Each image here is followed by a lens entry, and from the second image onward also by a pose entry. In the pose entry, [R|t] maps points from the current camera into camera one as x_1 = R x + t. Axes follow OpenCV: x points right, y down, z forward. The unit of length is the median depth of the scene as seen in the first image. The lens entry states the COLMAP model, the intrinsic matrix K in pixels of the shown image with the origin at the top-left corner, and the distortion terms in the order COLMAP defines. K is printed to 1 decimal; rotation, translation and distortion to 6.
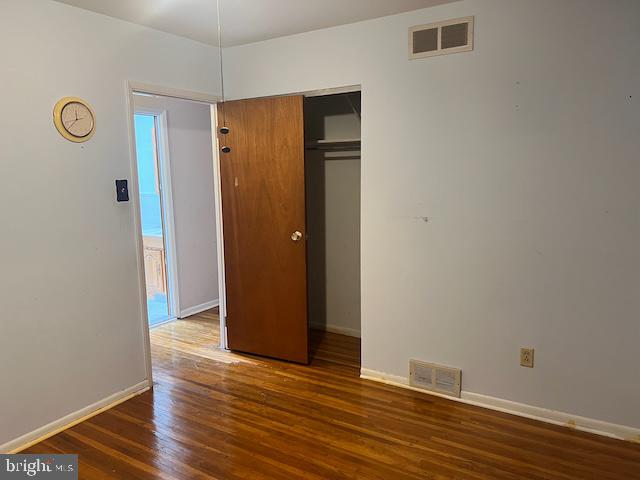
lens RADIAL K [[482.4, 0, 318.9], [0, 482.4, 240.1], [0, 0, 1]] dist [0.052146, -0.057620]
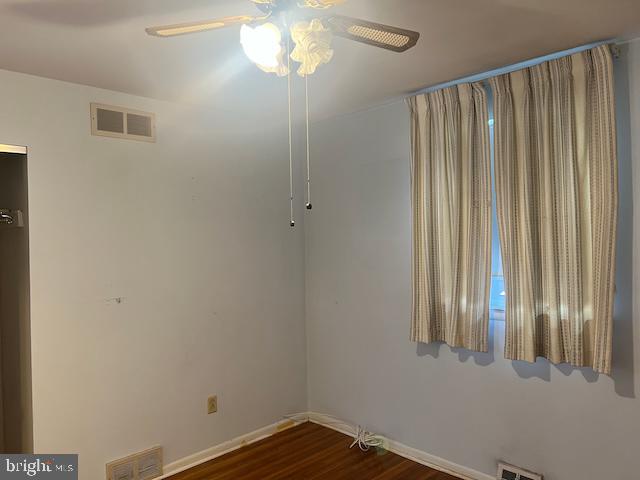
lens RADIAL K [[482.4, 0, 320.1], [0, 482.4, 238.9], [0, 0, 1]] dist [0.052146, -0.057620]
pose [[0.222796, 0.018169, 0.974696, -0.686750], [0.162094, 0.985218, -0.055416, -0.049160], [-0.961295, 0.170339, 0.216558, 0.430267]]
